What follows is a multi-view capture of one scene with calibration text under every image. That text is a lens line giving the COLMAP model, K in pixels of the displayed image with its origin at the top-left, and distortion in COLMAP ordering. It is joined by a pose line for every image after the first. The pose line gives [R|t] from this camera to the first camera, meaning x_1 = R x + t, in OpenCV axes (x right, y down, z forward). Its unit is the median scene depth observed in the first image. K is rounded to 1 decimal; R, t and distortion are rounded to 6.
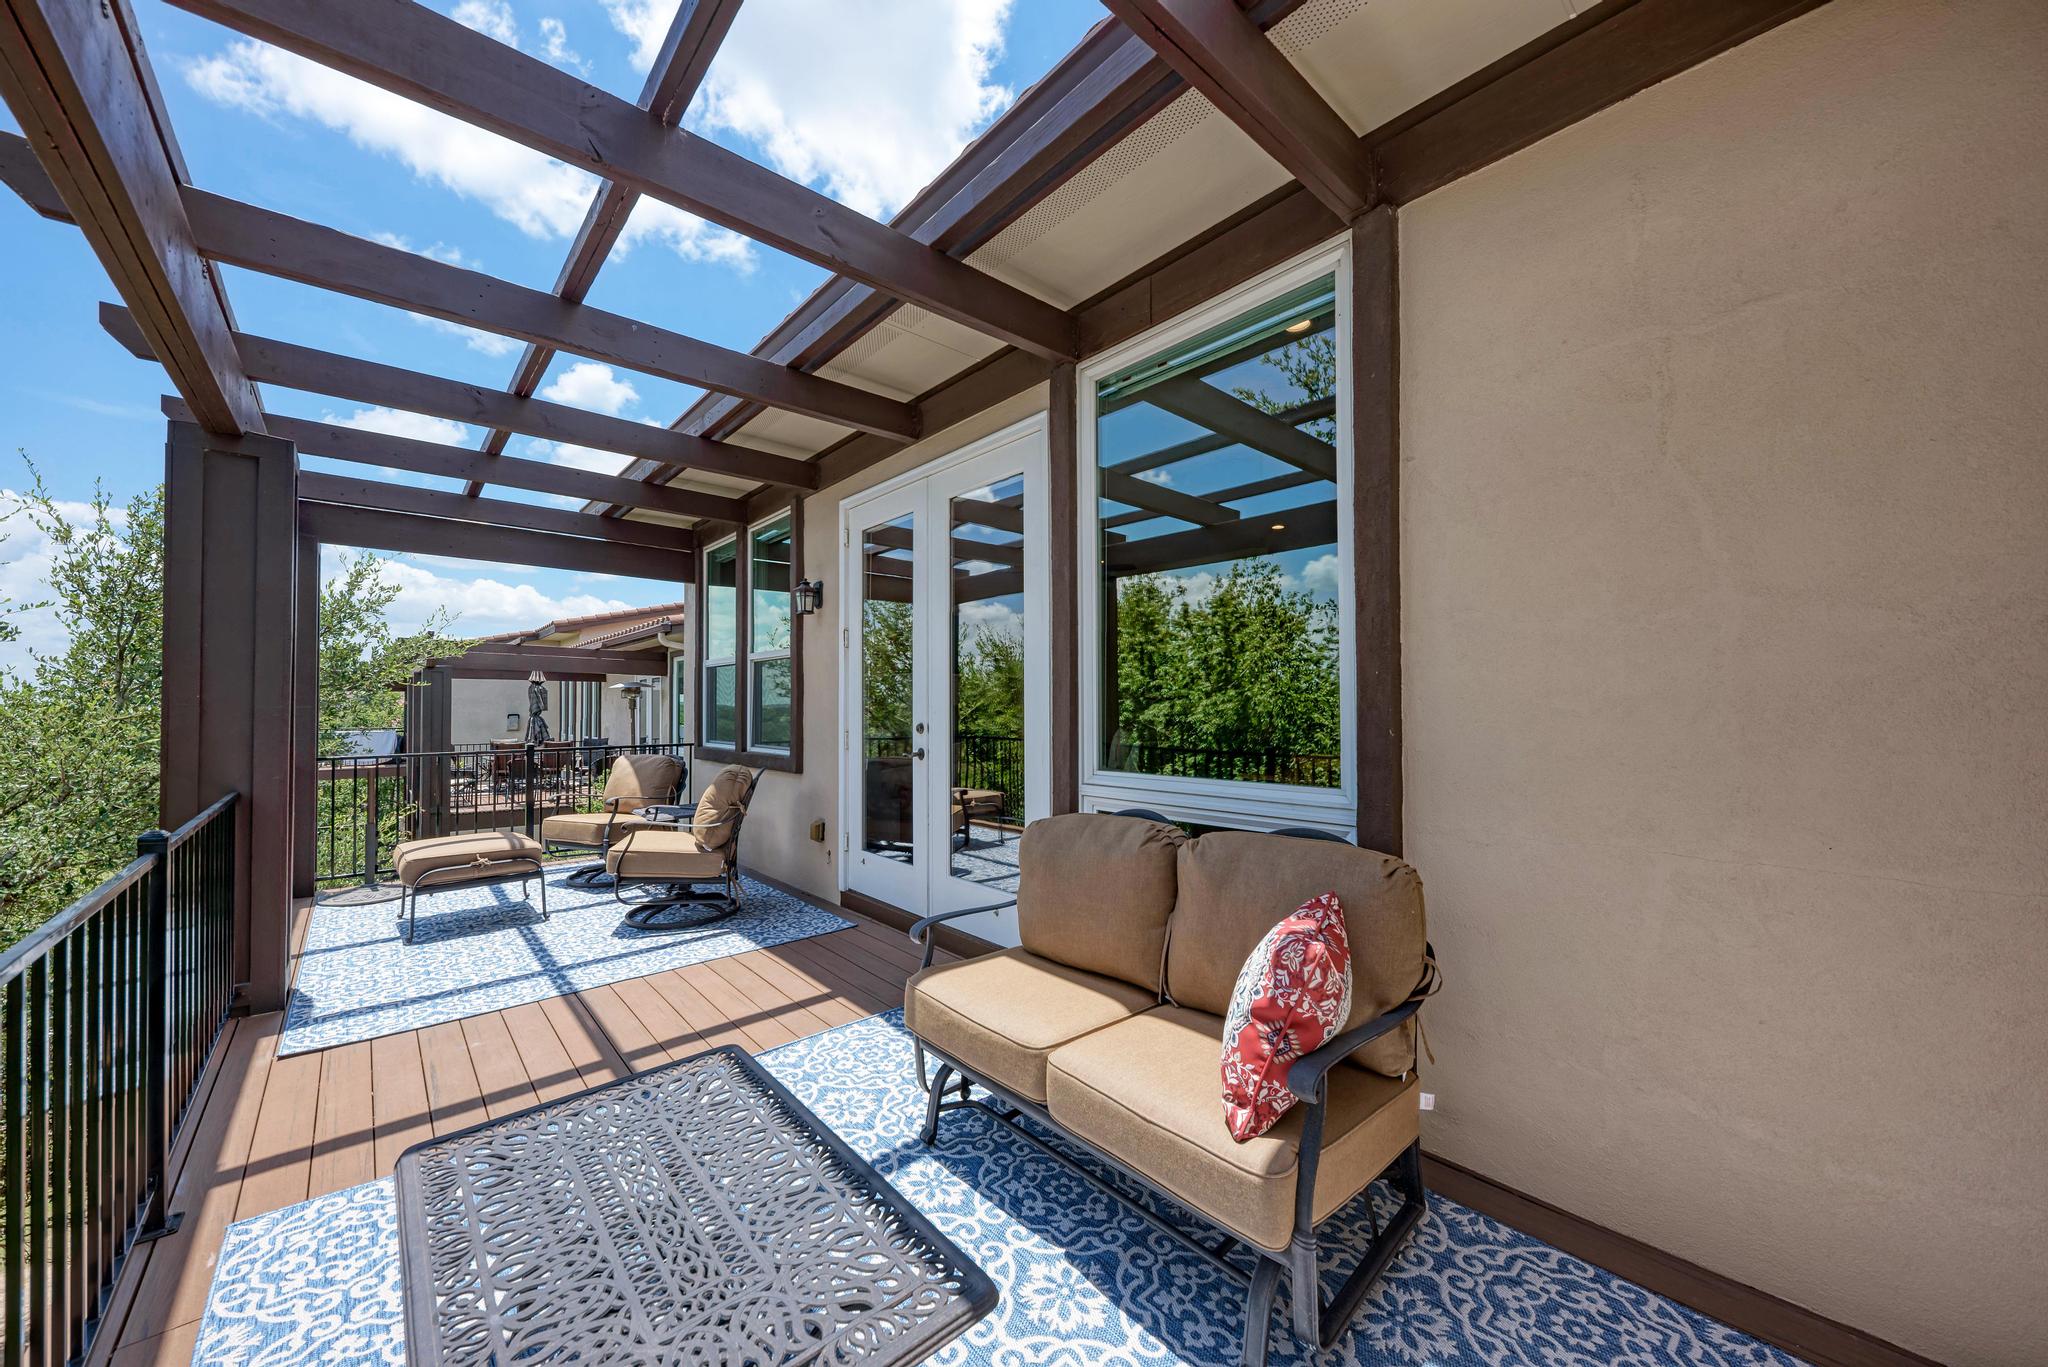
lens RADIAL K [[741.2, 0, 1035.5], [0, 741.2, 698.6], [0, 0, 1]] dist [0.000617, -0.000125]
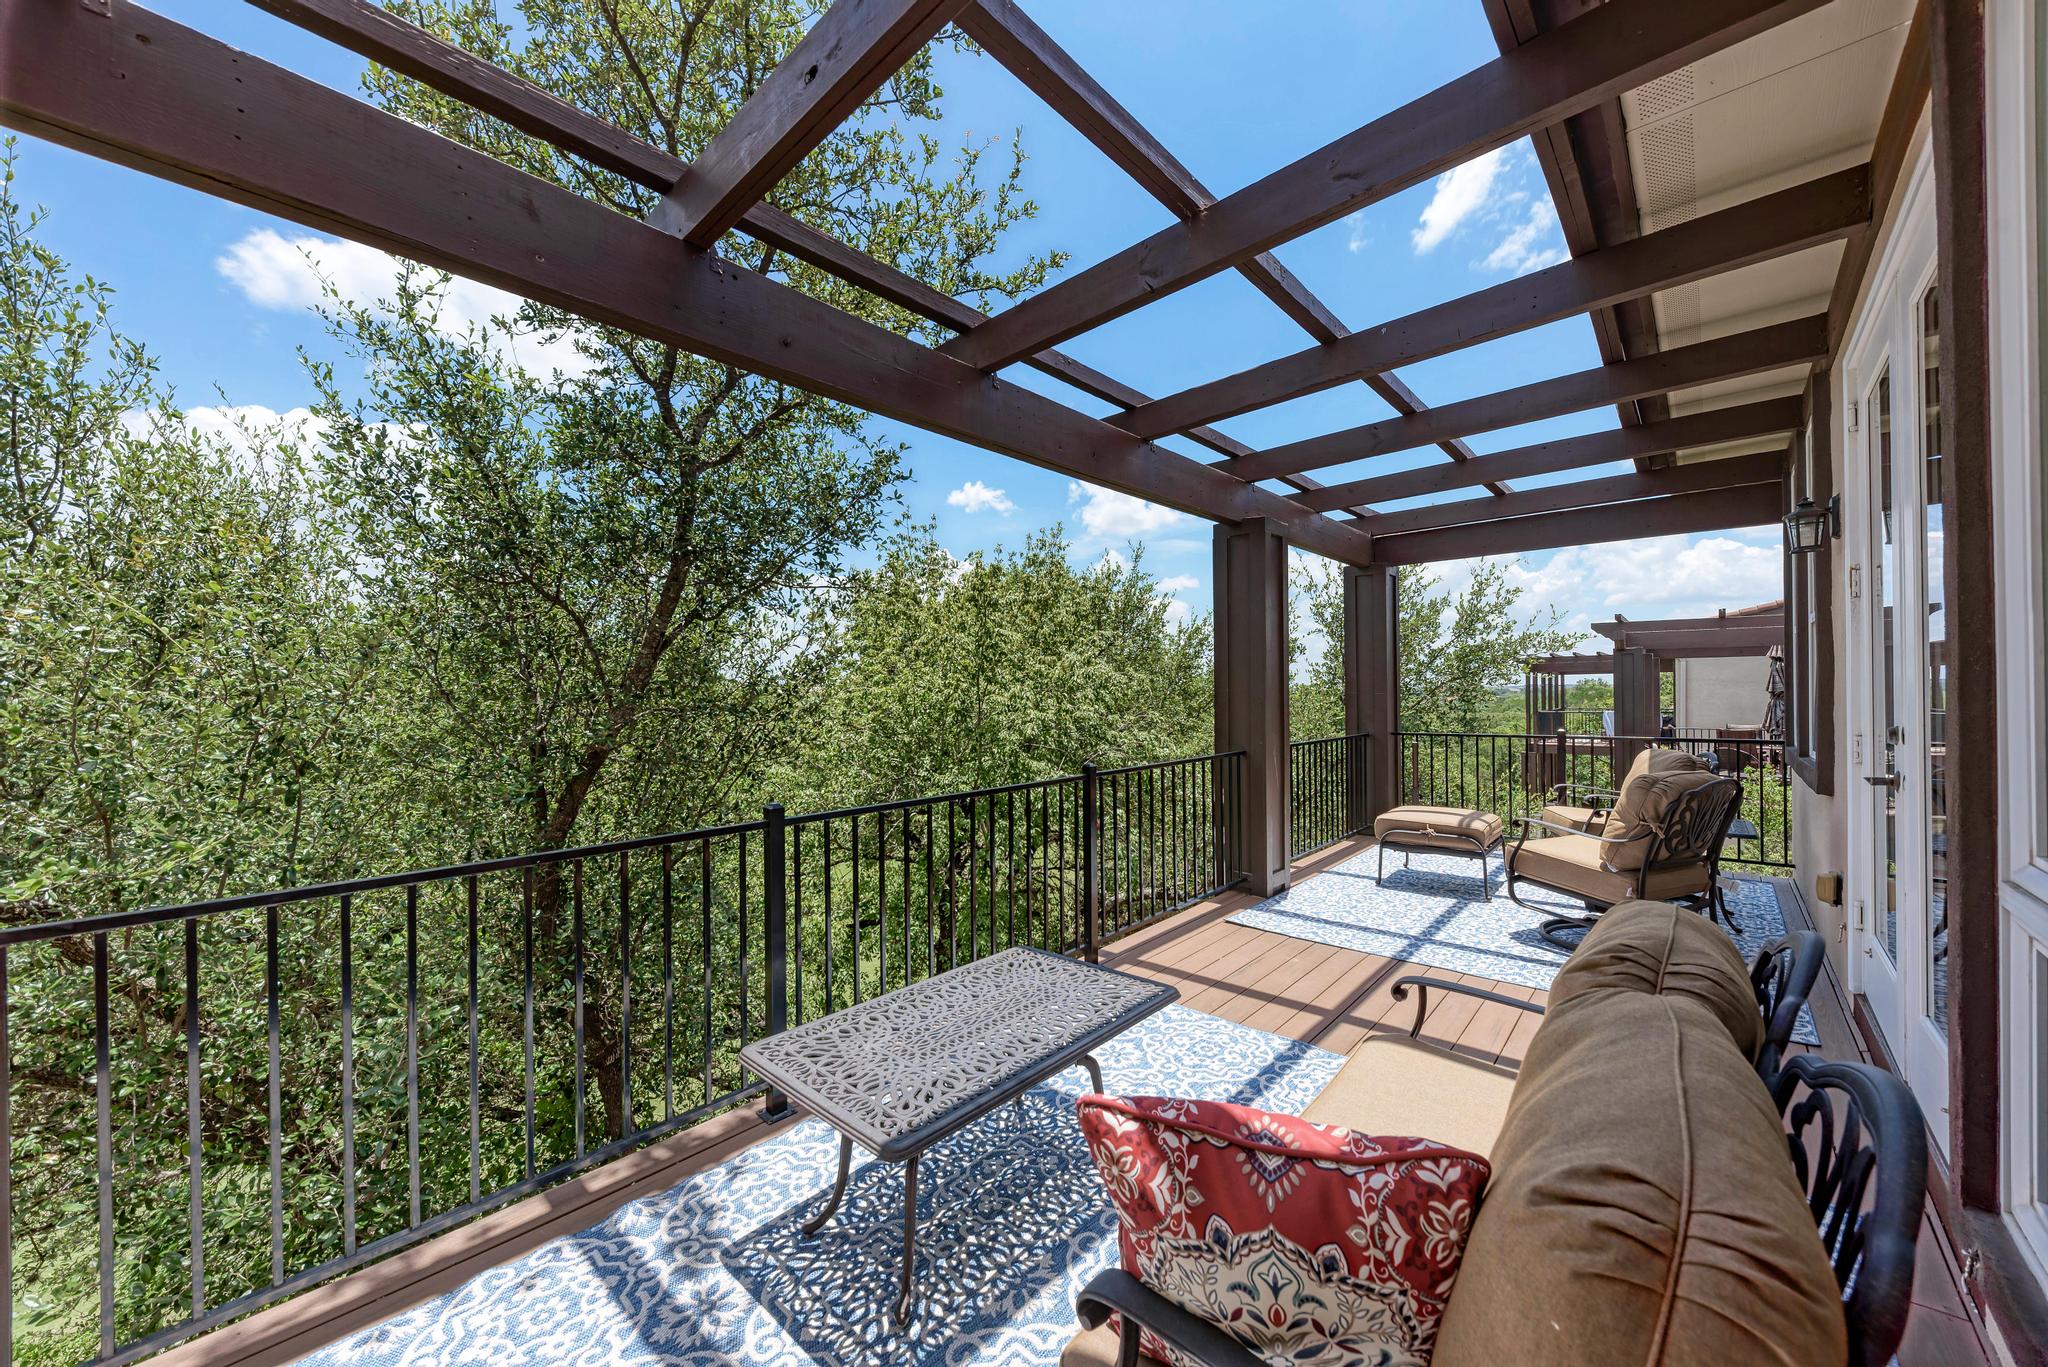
lens RADIAL K [[741.2, 0, 1035.5], [0, 741.2, 698.6], [0, 0, 1]] dist [0.000617, -0.000125]
pose [[0.062079, -0.001114, -0.998071, 0.417206], [0.025103, 0.999685, 0.000445, -0.000797], [0.997756, -0.025082, 0.062087, 0.394862]]
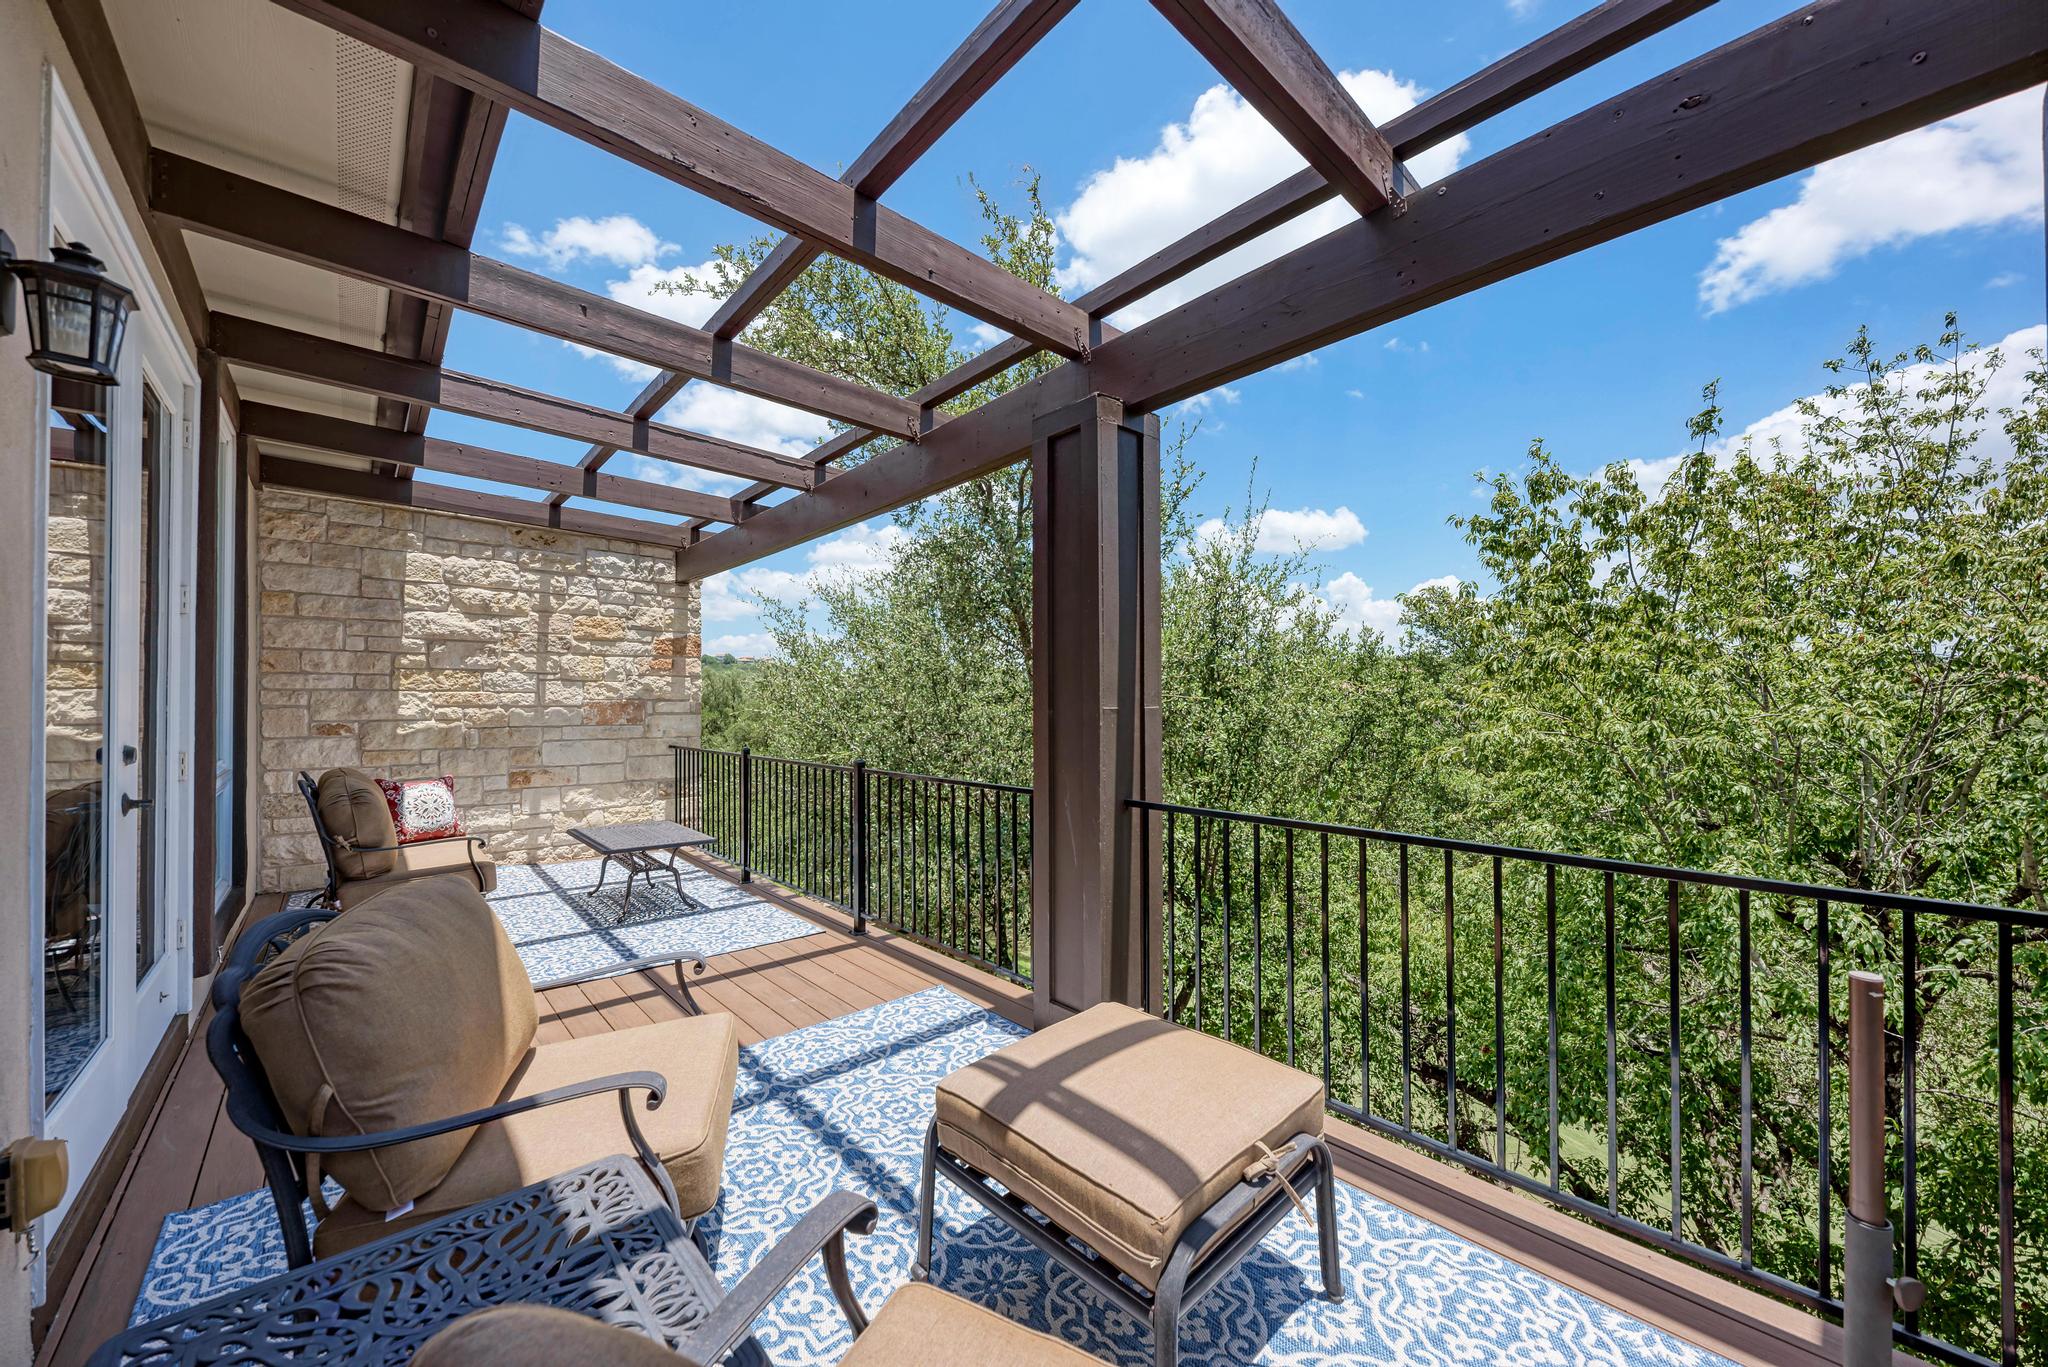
lens RADIAL K [[741.2, 0, 1035.5], [0, 741.2, 698.6], [0, 0, 1]] dist [0.000617, -0.000125]
pose [[-0.999860, 0.004081, 0.016204, -0.932801], [0.003758, 0.999795, -0.019887, 0.018047], [-0.016282, -0.019824, -0.999671, 1.756074]]
